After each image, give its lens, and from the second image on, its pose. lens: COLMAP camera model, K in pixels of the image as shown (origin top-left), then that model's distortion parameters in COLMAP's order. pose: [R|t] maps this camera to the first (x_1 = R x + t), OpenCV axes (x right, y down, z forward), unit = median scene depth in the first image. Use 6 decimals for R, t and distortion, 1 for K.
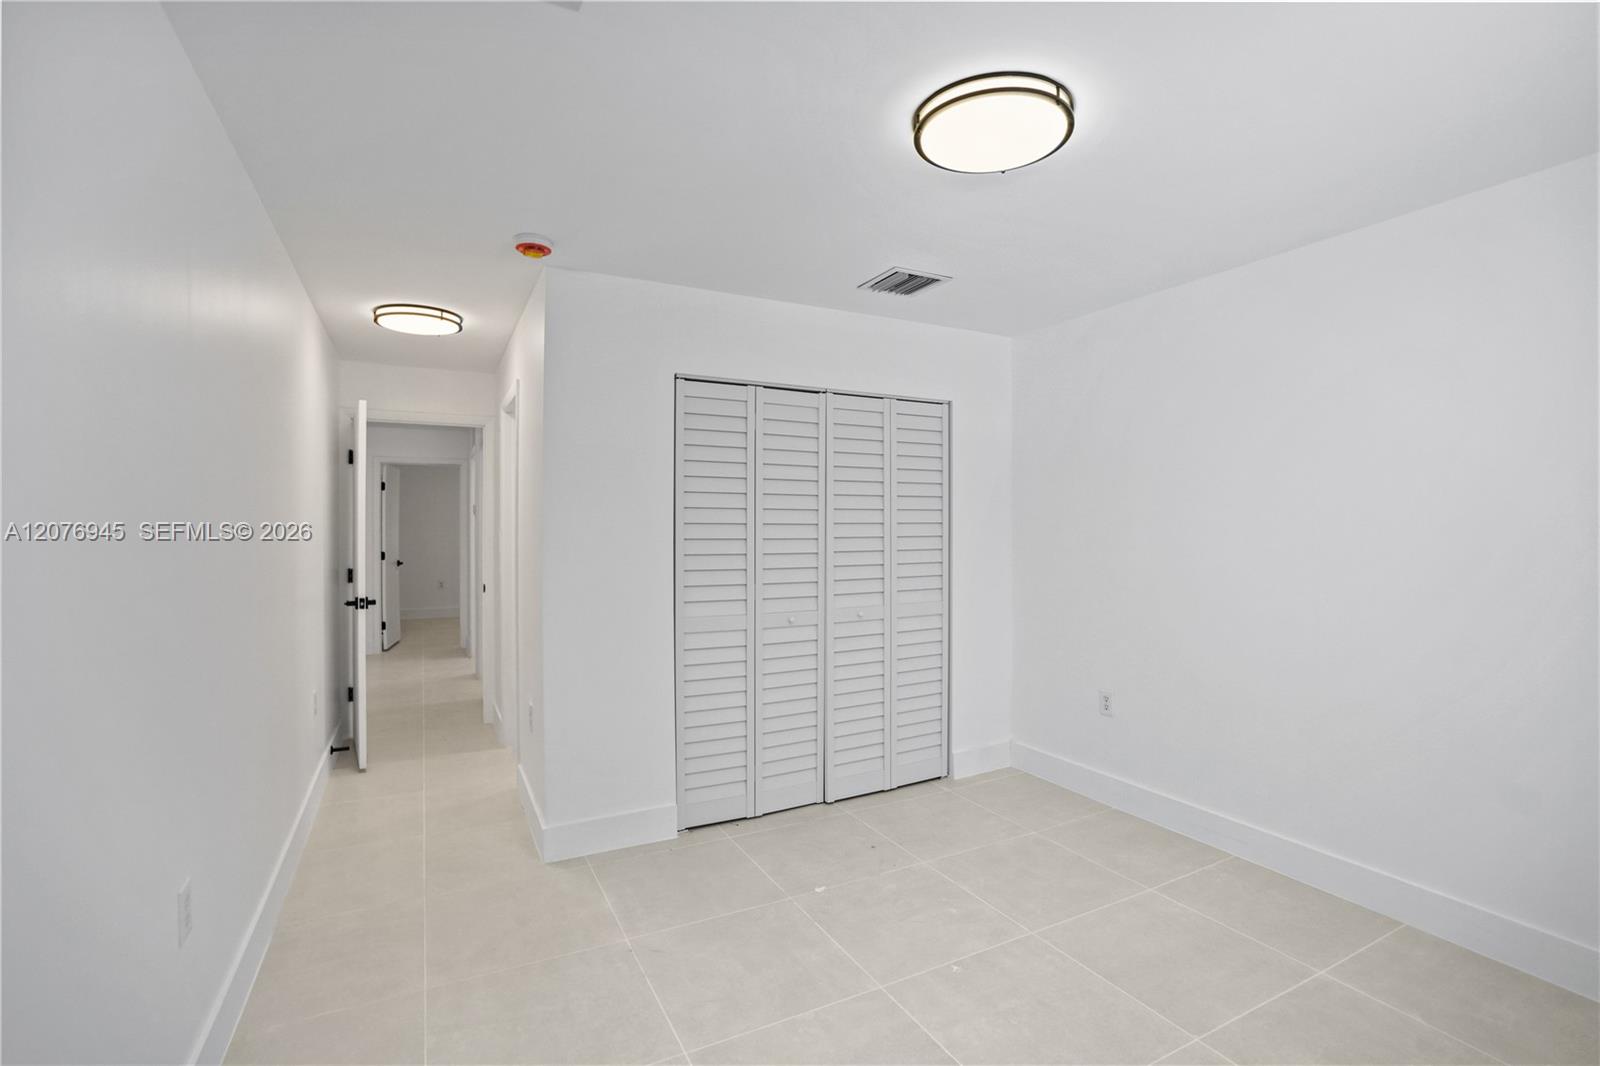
lens RADIAL K [[756.6, 0, 814.7], [0, 756.6, 525.8], [0, 0, 1]] dist [-0.043595, 0.000127]
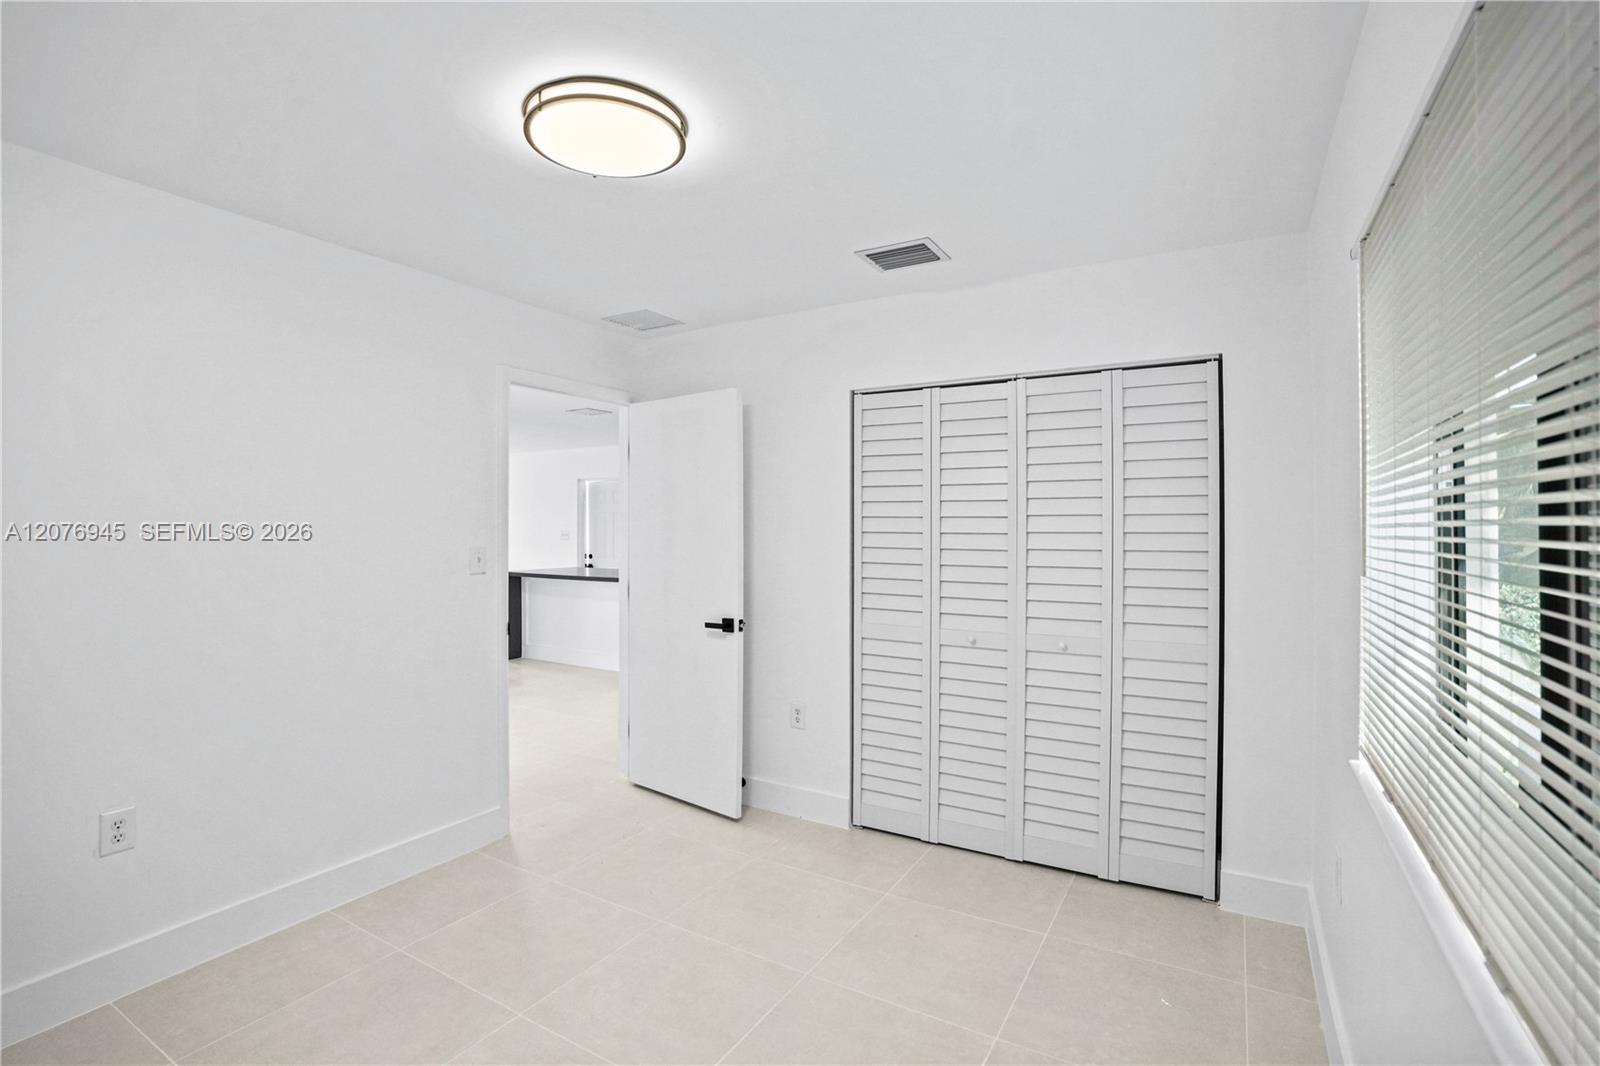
lens RADIAL K [[757.7, 0, 793.1], [0, 757.7, 529.3], [0, 0, 1]] dist [-0.000434, 0.000292]
pose [[0.526489, 0.001677, -0.850180, 0.575946], [-0.001487, 0.999998, 0.001051, -0.007176], [0.850181, 0.000710, 0.526491, 0.315955]]
